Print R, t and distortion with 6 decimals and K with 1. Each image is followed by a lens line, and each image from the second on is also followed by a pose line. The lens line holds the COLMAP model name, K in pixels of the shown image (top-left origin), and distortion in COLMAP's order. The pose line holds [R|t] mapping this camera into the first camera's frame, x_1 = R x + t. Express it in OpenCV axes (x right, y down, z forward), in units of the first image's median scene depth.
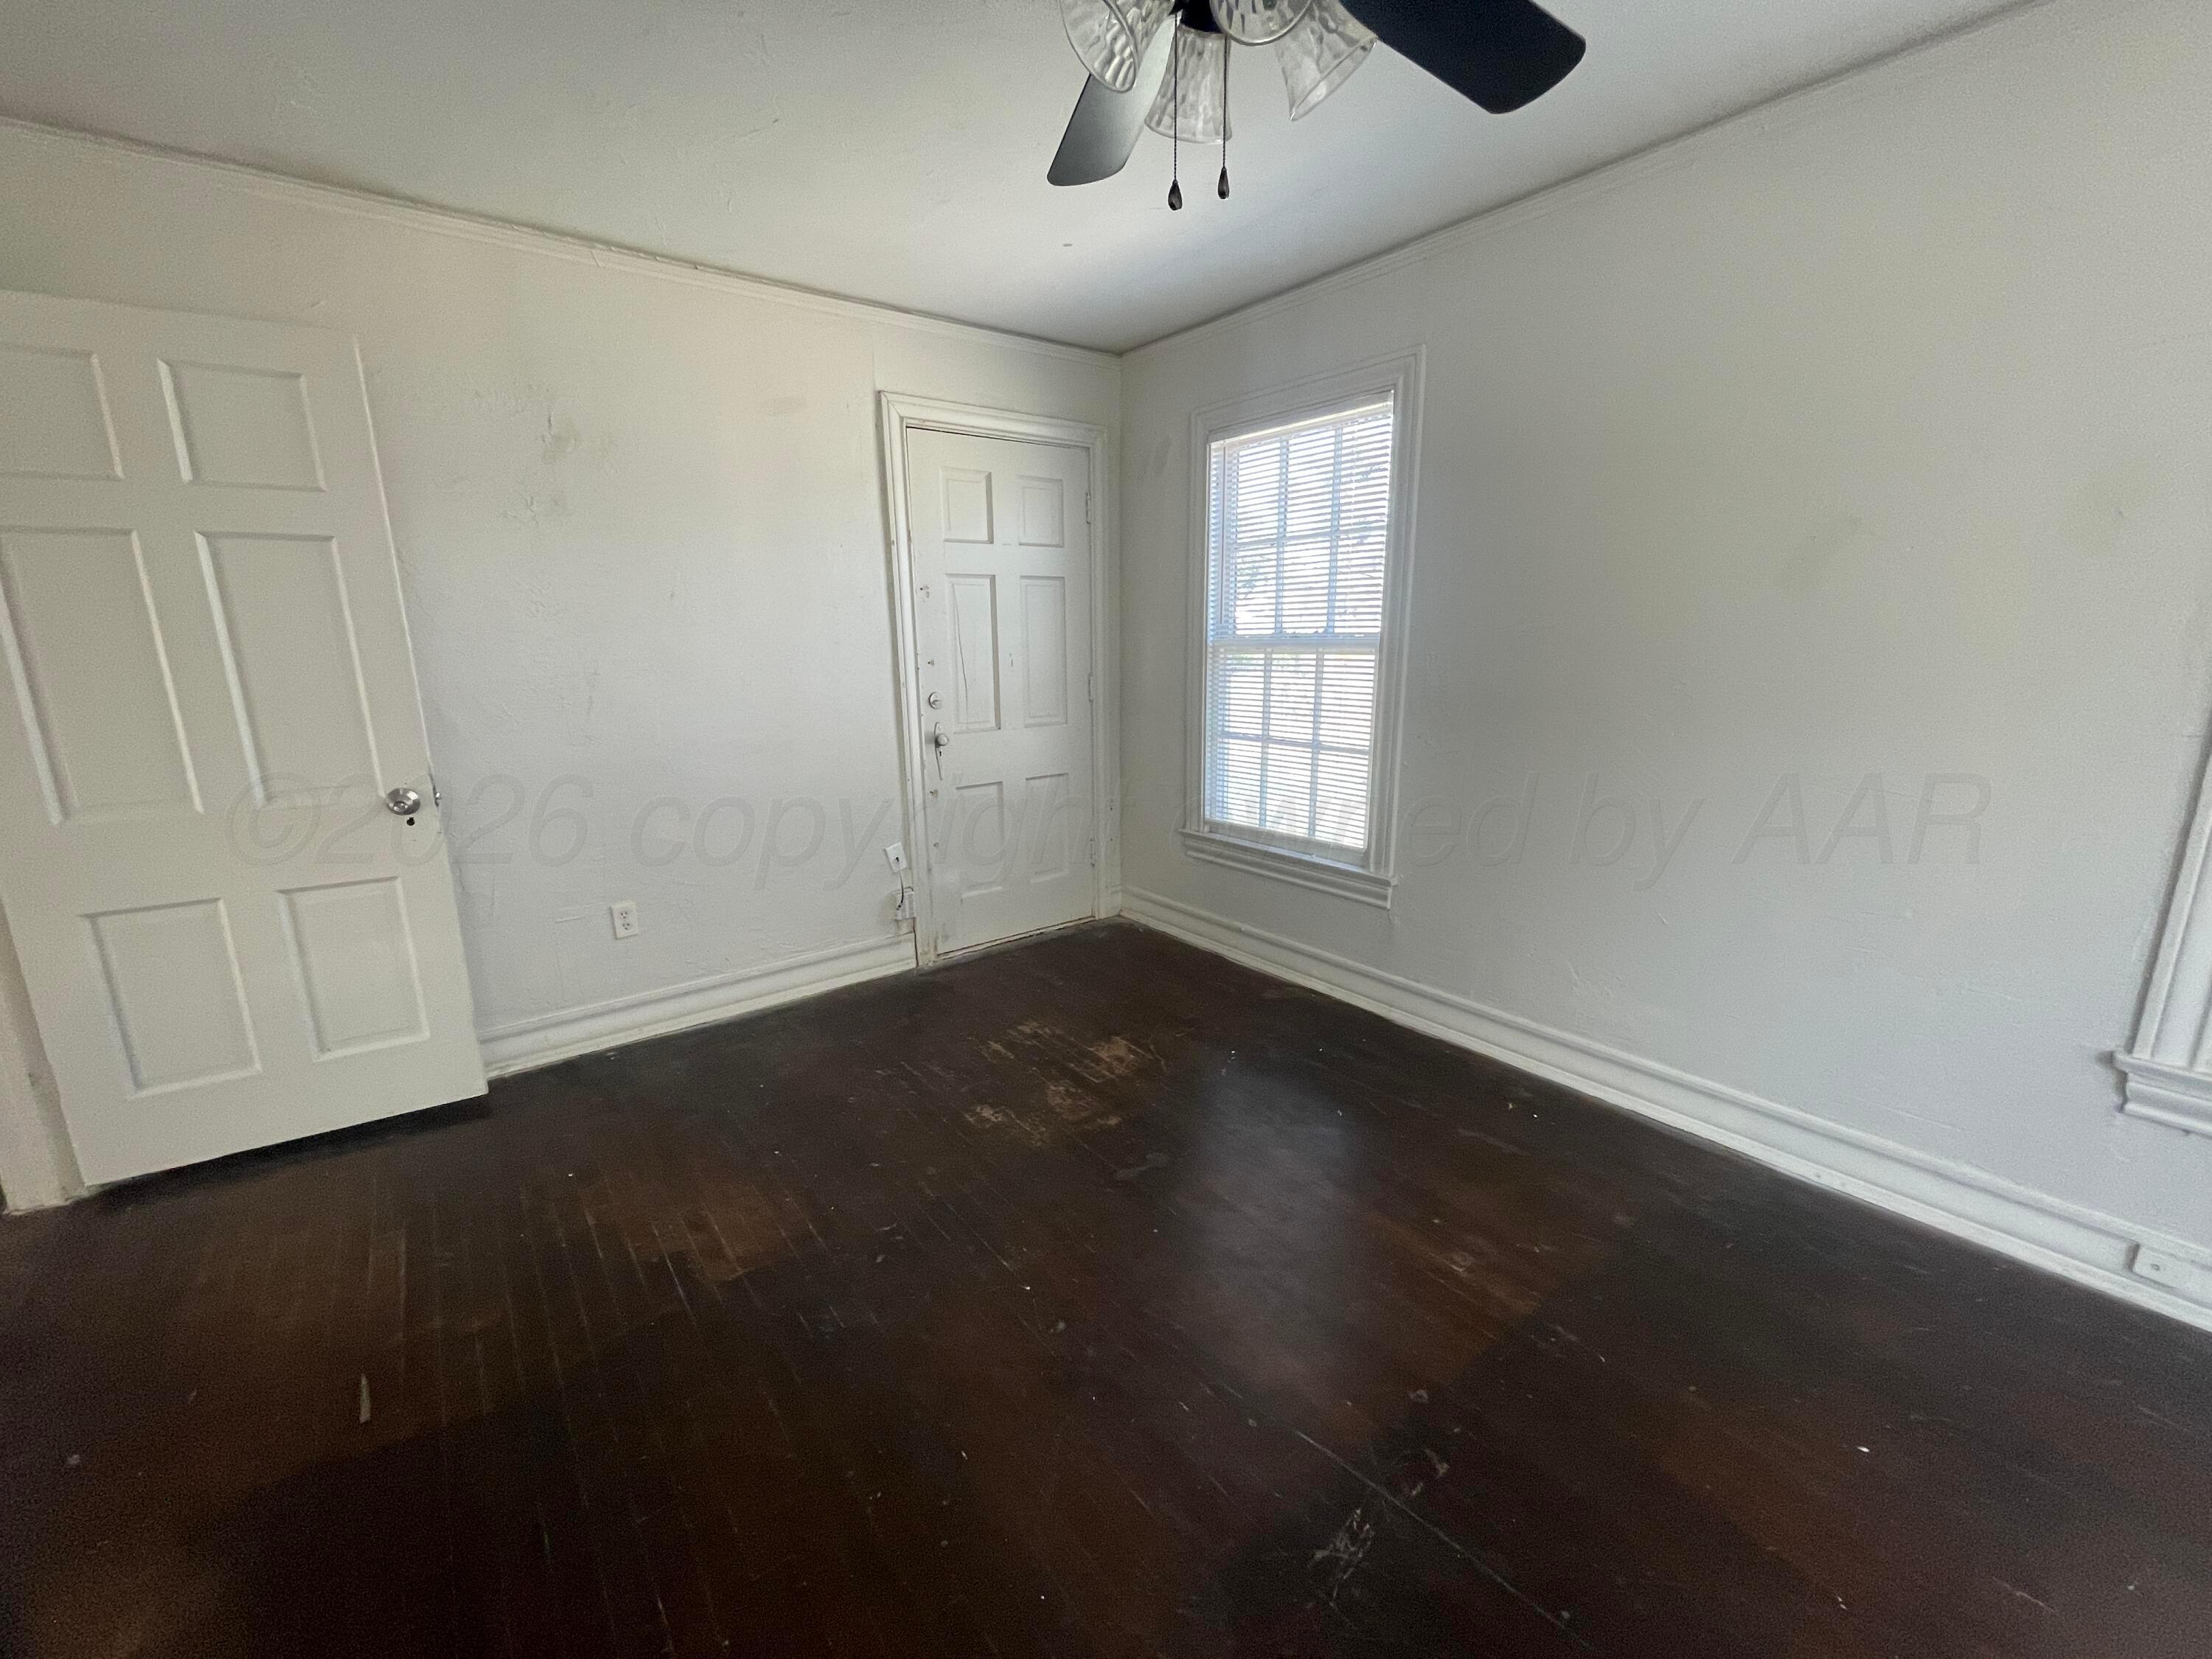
lens RADIAL K [[894.3, 0, 1085.4], [0, 894.3, 833.6], [0, 0, 1]] dist [0.000800, 0.000611]
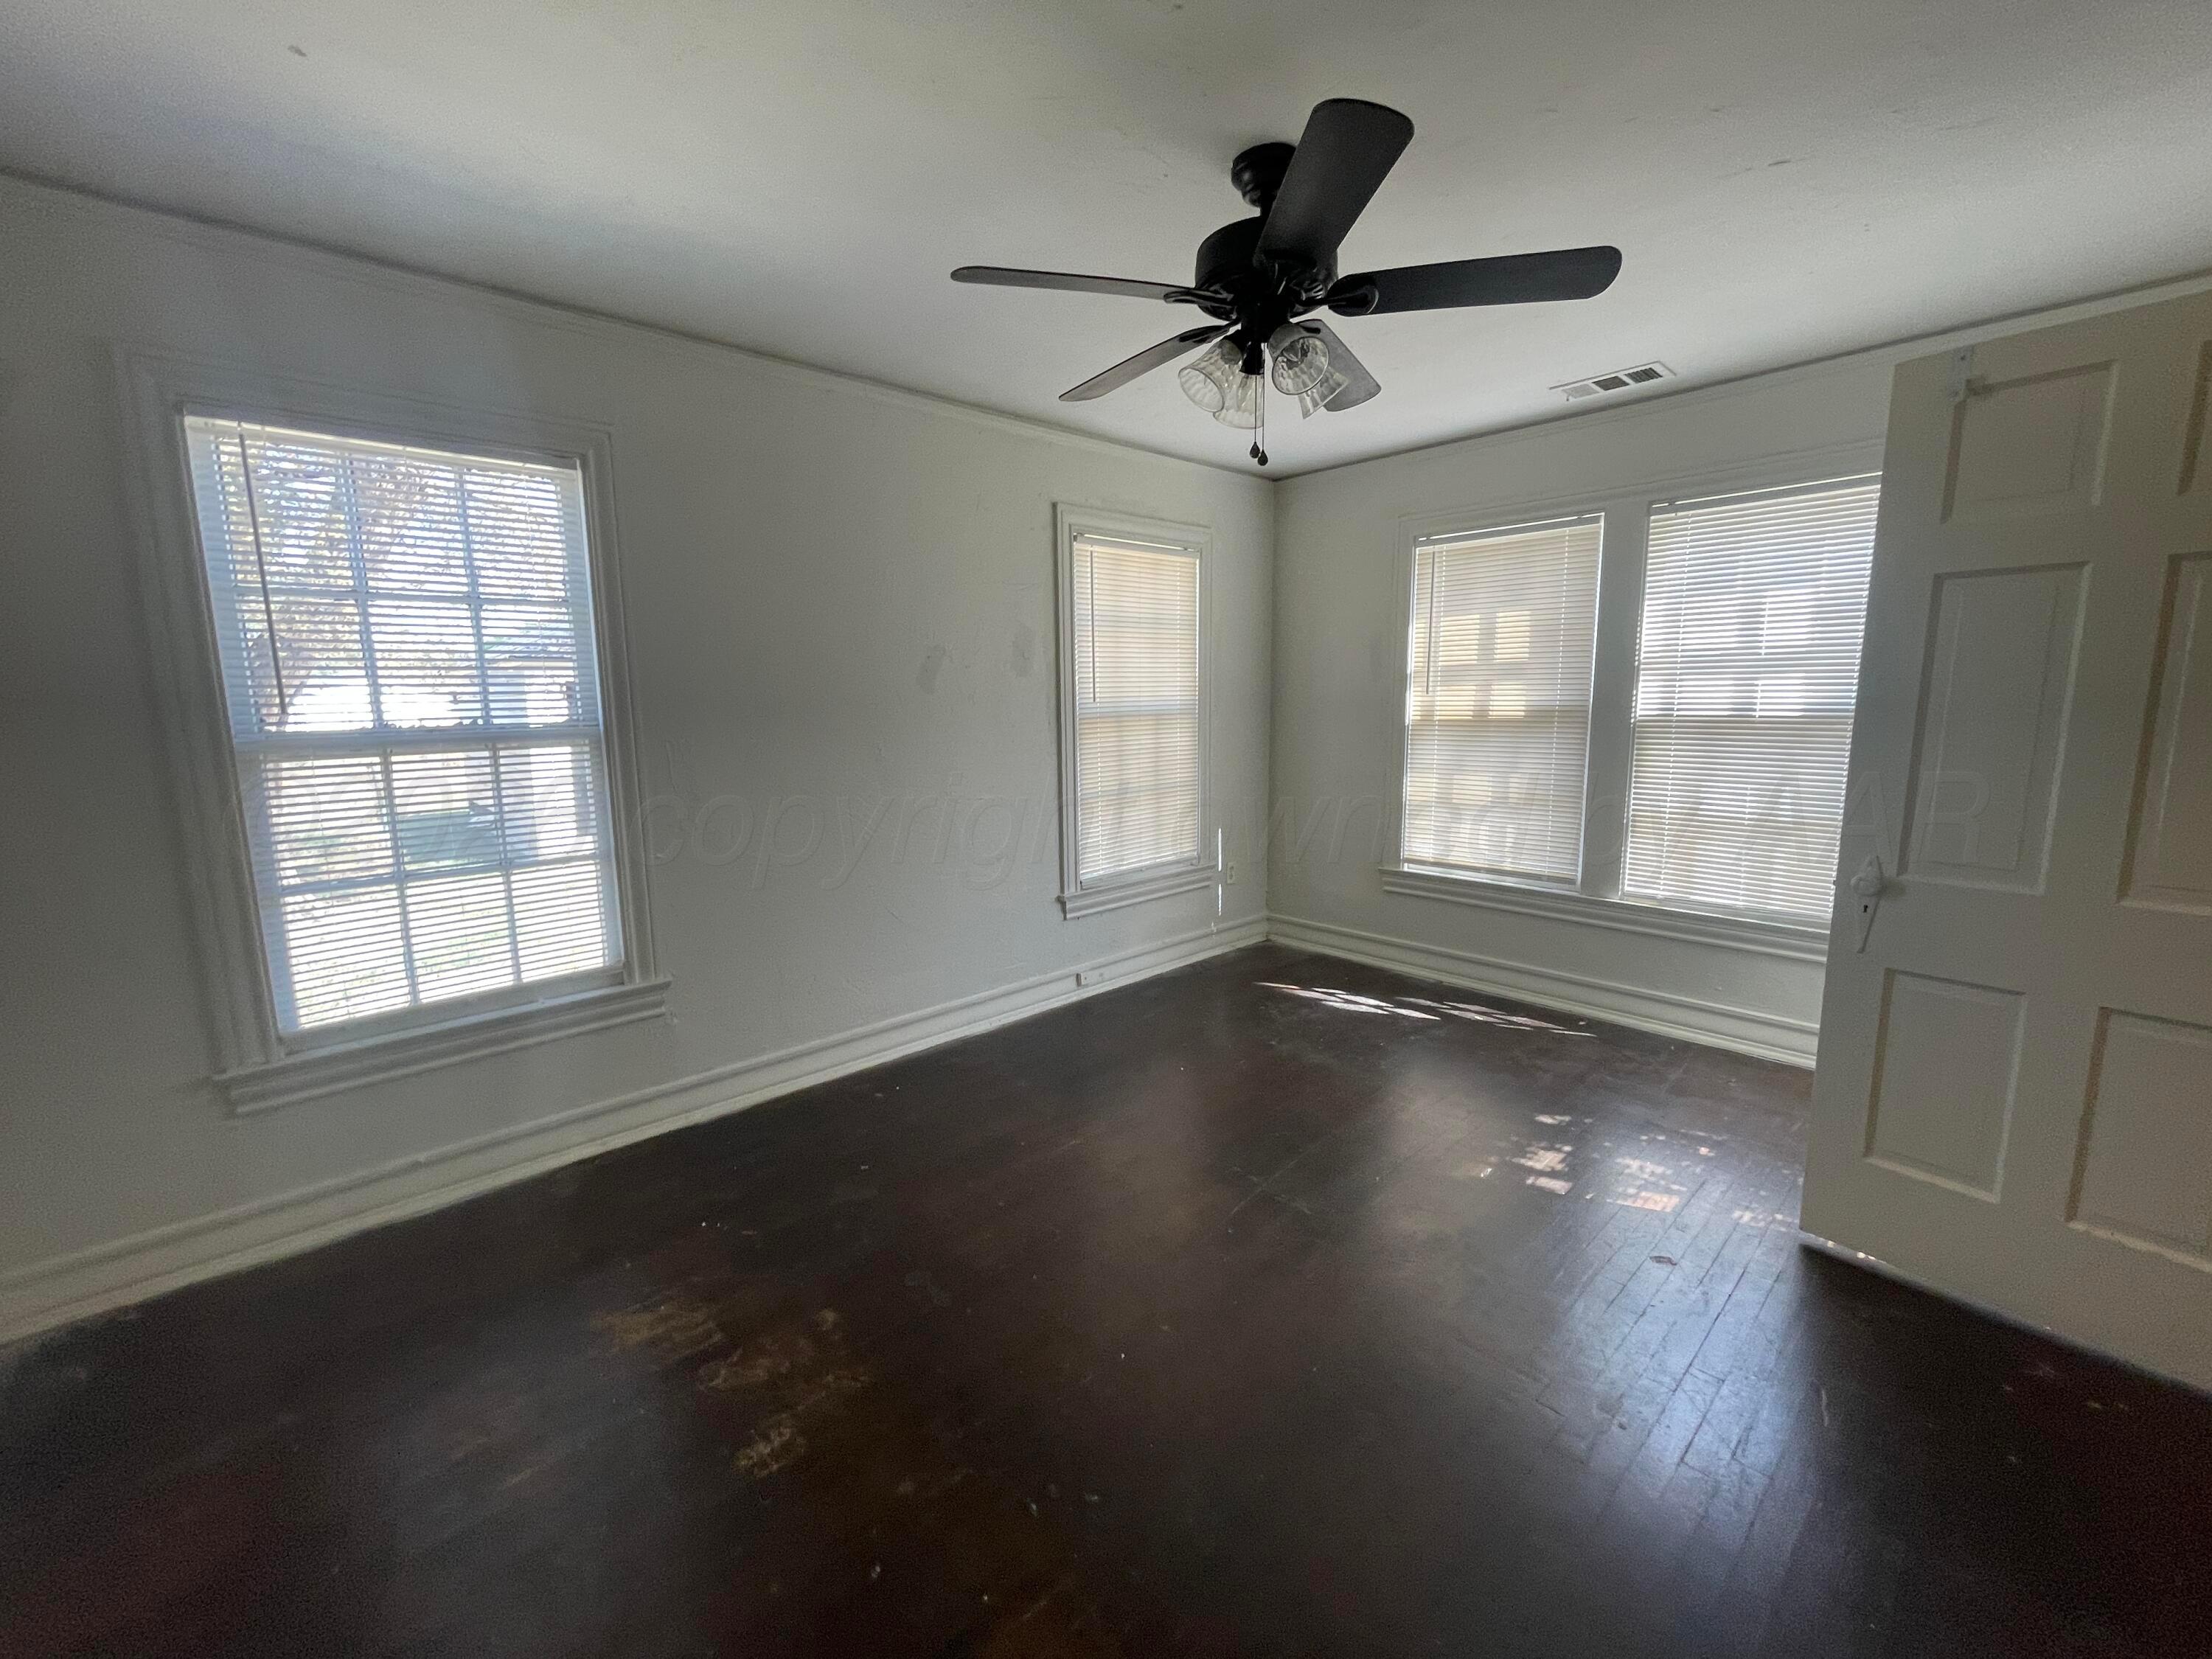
lens RADIAL K [[910.4, 0, 1106.0], [0, 910.4, 829.5], [0, 0, 1]] dist [-0.000267, 0.000024]
pose [[-0.106835, -0.140171, 0.984347, -0.608970], [0.232605, 0.959016, 0.161809, -0.144174], [-0.966686, 0.246251, -0.069852, 0.575876]]
